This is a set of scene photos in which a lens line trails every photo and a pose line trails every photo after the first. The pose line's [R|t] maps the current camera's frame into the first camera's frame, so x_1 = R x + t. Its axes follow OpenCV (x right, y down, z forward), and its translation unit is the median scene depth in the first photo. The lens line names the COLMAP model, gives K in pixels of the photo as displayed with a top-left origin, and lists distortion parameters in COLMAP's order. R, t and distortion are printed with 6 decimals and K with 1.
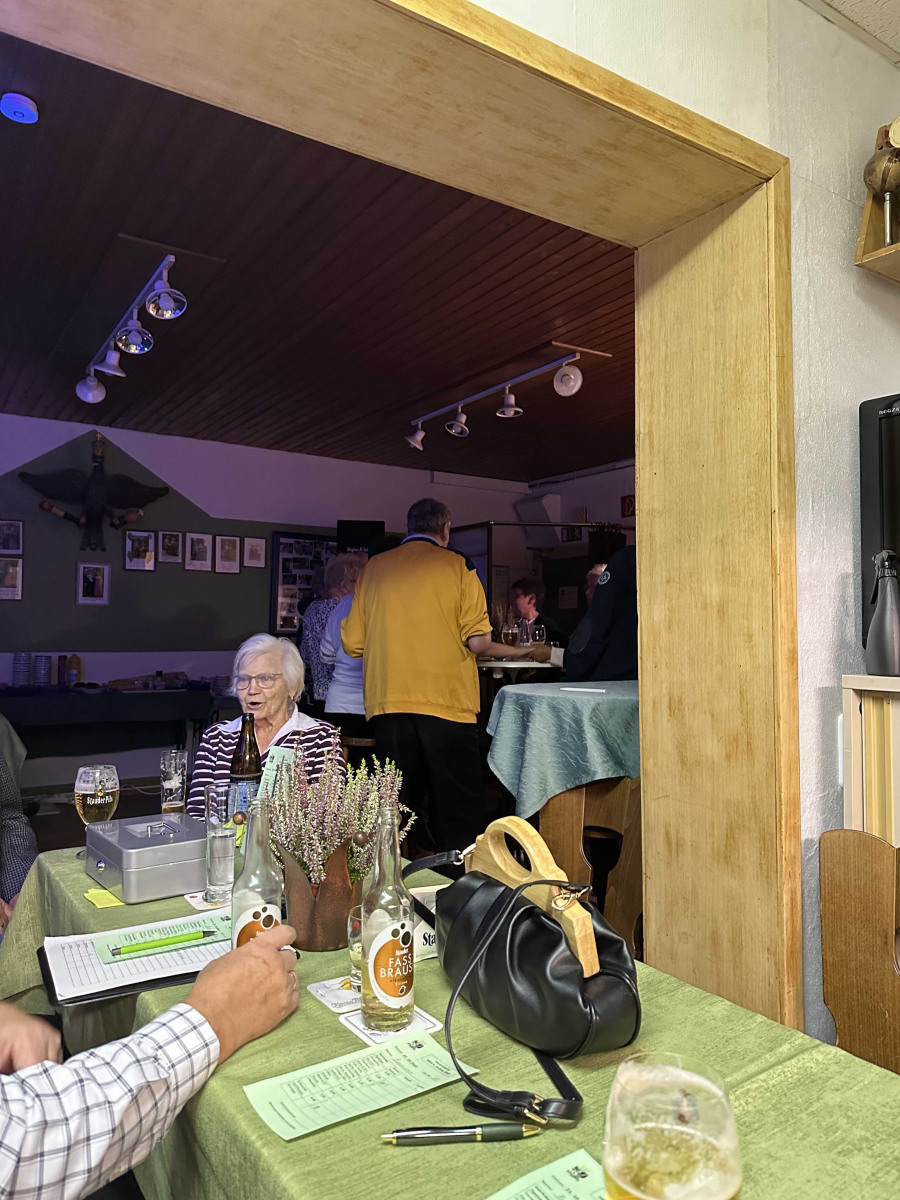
lens RADIAL K [[836.4, 0, 450.0], [0, 836.4, 600.0], [0, 0, 1]] dist [0.074869, -0.116385]
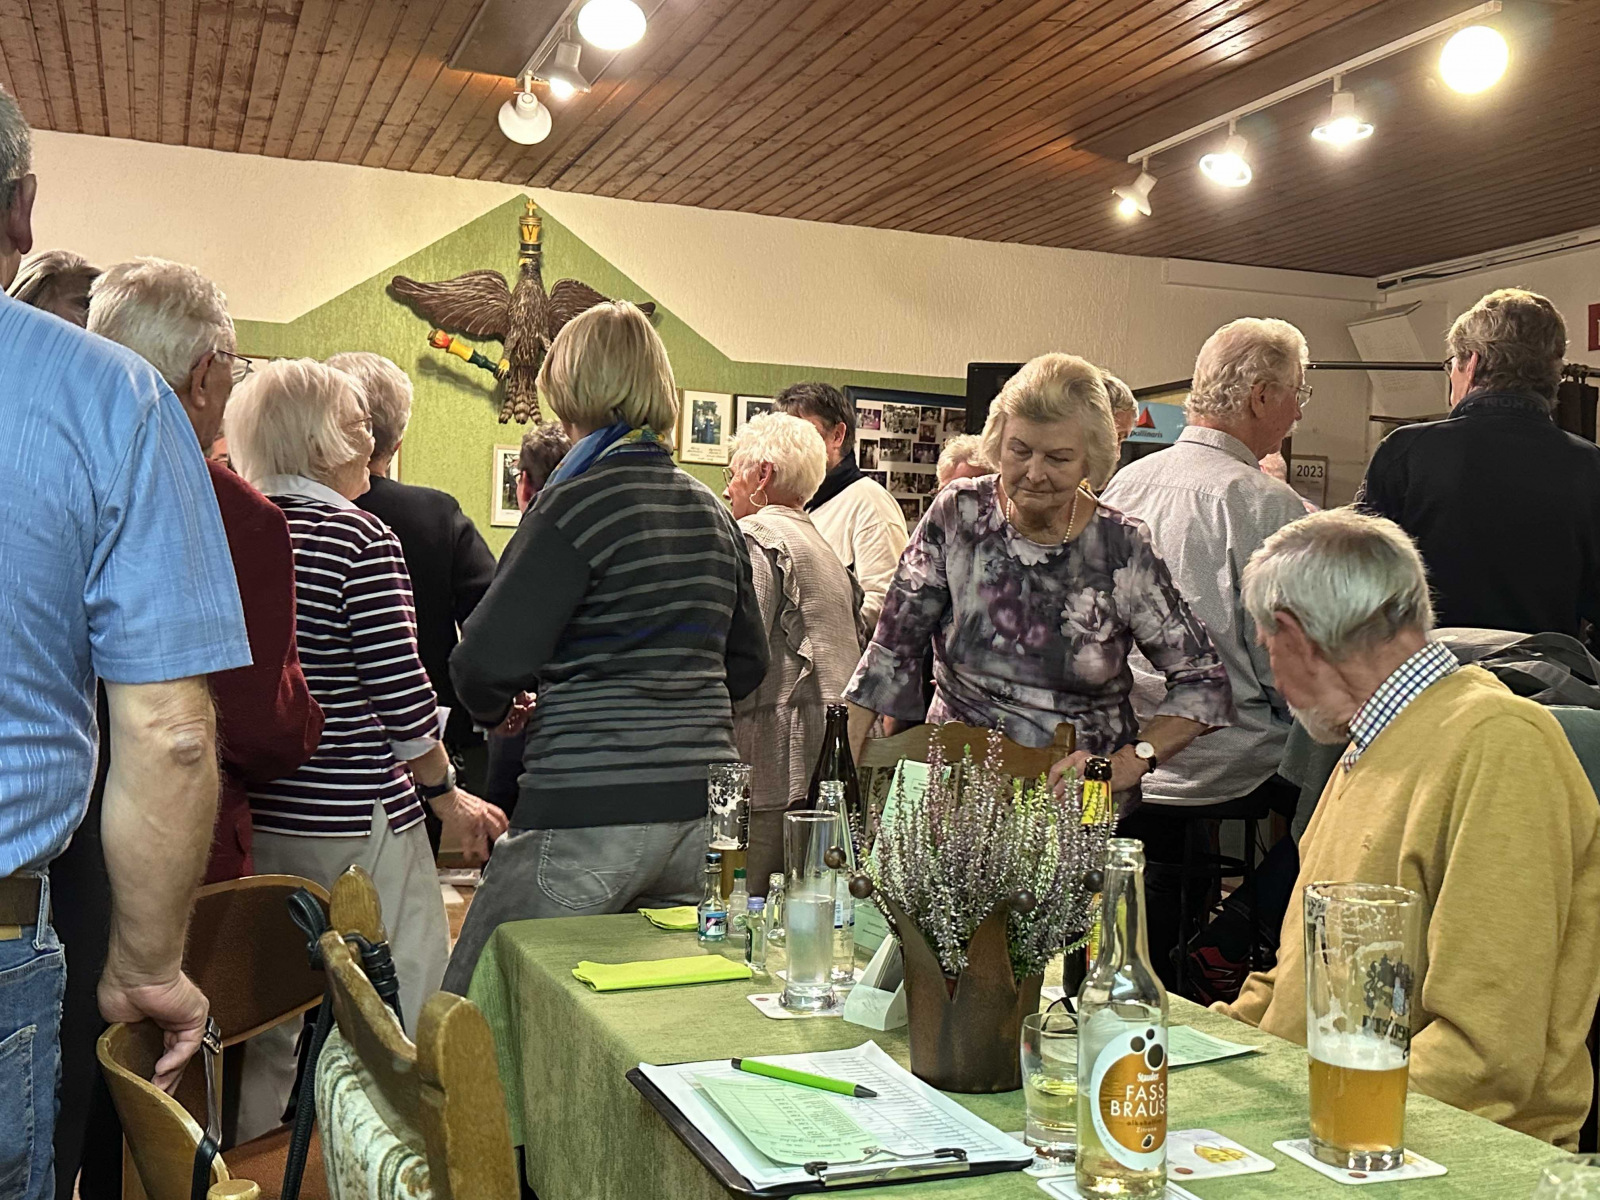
lens RADIAL K [[1702.5, 0, 809.6], [0, 1702.5, 596.9], [0, 0, 1]] dist [0.201447, -0.434969]
pose [[0.976525, 0.023108, -0.214160, -0.005831], [-0.014882, 0.999091, 0.039940, 0.006016], [0.214888, -0.035815, 0.975982, -0.034204]]
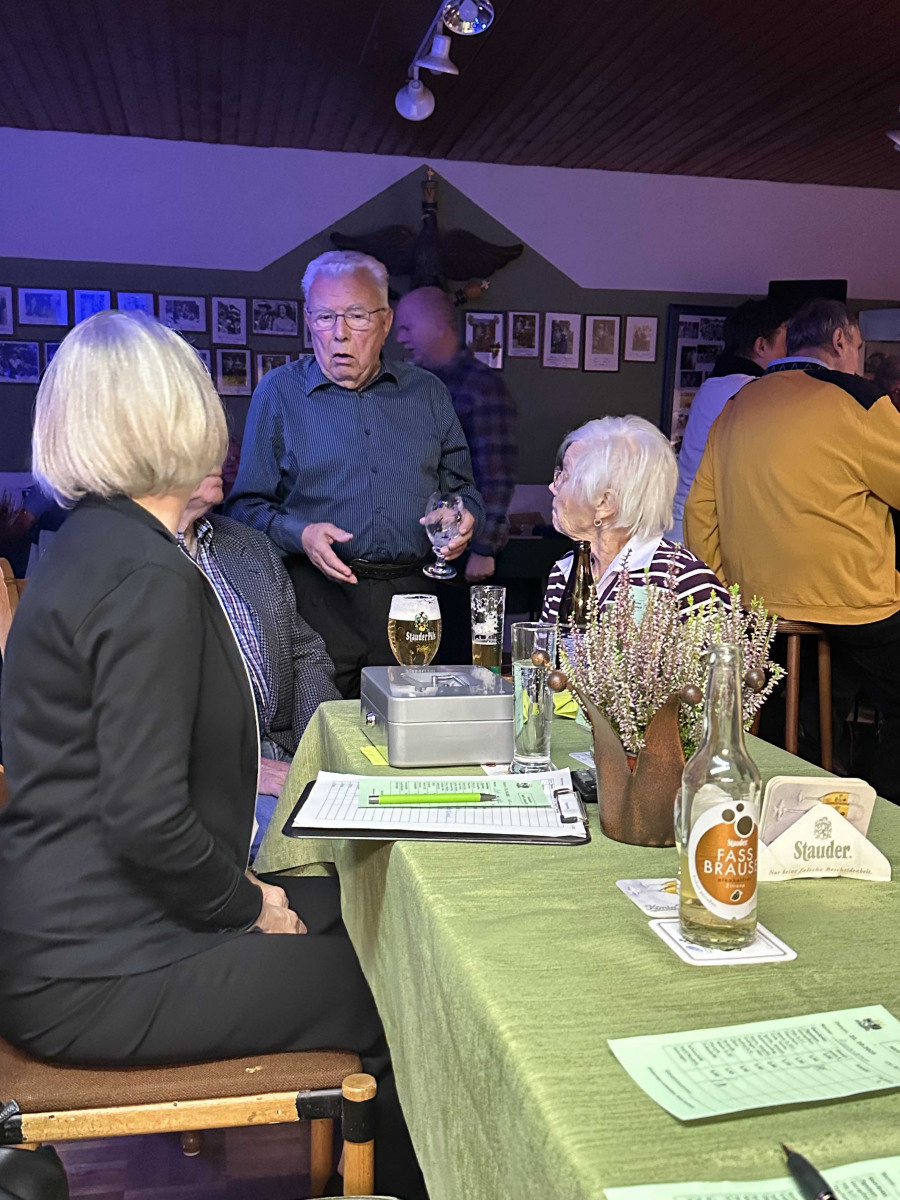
lens RADIAL K [[1222.6, 0, 451.7], [0, 1222.6, 610.0], [0, 0, 1]] dist [0.206671, -0.450480]
pose [[0.924841, 0.058155, -0.375881, 0.015476], [-0.001437, 0.988769, 0.149443, 0.012141], [0.380351, -0.137671, 0.914538, 0.001219]]
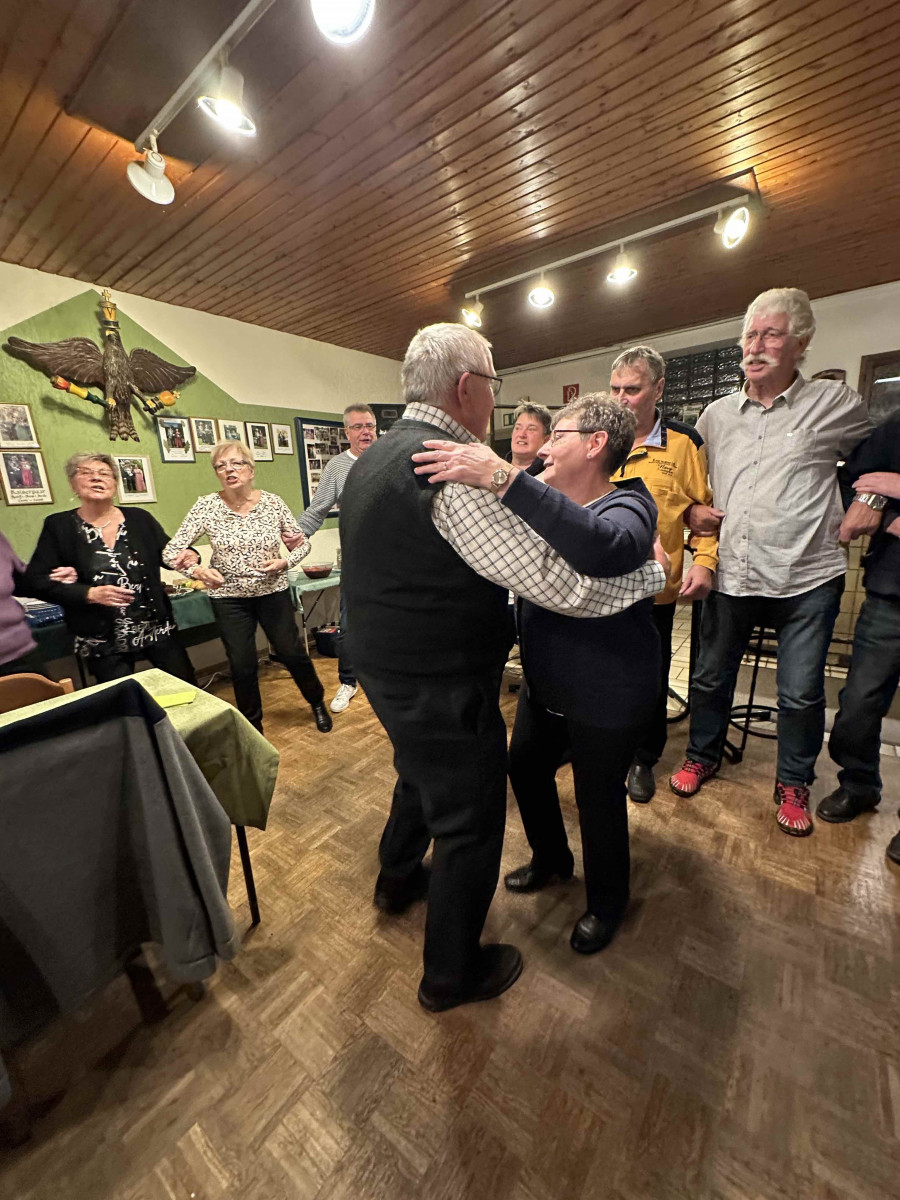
lens RADIAL K [[478.7, 0, 449.7], [0, 478.7, 598.5], [0, 0, 1]] dist [-0.002130, 0.000131]
pose [[0.940338, -0.134834, 0.312385, -0.294425], [0.052736, 0.964789, 0.257684, -0.009075], [-0.336131, -0.225836, 0.914338, 0.399412]]
